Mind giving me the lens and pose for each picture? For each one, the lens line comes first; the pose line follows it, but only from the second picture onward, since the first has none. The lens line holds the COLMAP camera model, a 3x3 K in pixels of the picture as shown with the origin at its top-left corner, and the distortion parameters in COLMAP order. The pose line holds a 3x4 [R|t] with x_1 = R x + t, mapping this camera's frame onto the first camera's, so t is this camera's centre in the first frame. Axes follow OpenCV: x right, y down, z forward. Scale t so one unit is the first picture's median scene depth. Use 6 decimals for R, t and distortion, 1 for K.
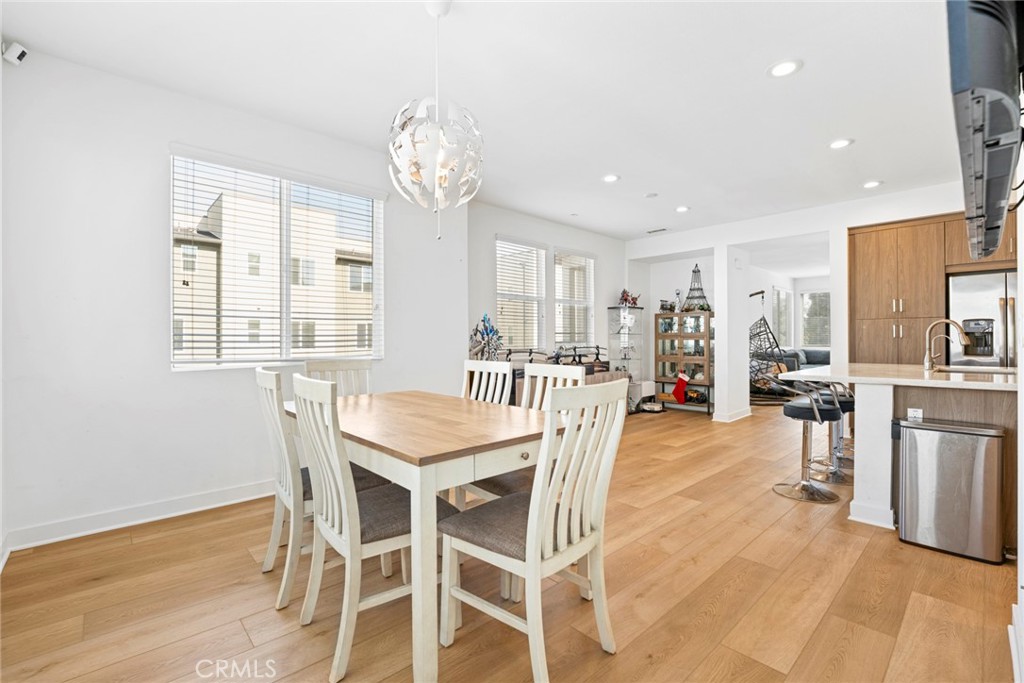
lens RADIAL K [[463.1, 0, 512.0], [0, 463.1, 341.5], [0, 0, 1]] dist [-0.000780, -0.000119]
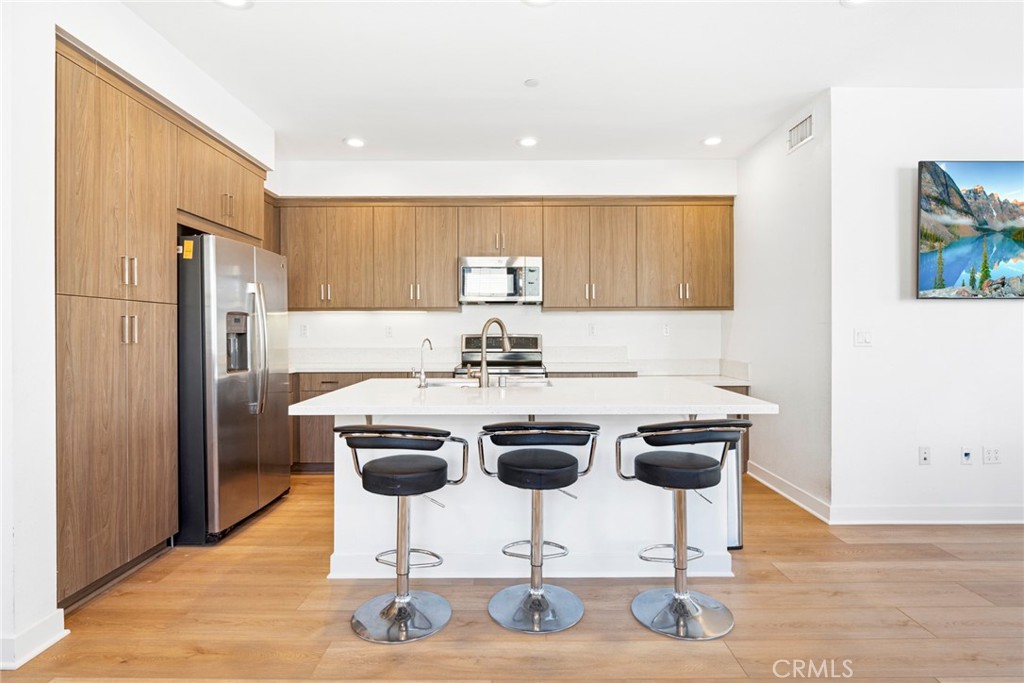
lens RADIAL K [[508.4, 0, 512.0], [0, 508.4, 341.5], [0, 0, 1]] dist [-0.002174, -0.001605]
pose [[-0.724777, 0.000248, 0.688983, 0.419139], [0.004749, 0.999978, 0.004636, -0.020586], [-0.688967, 0.006632, -0.724763, 1.936646]]
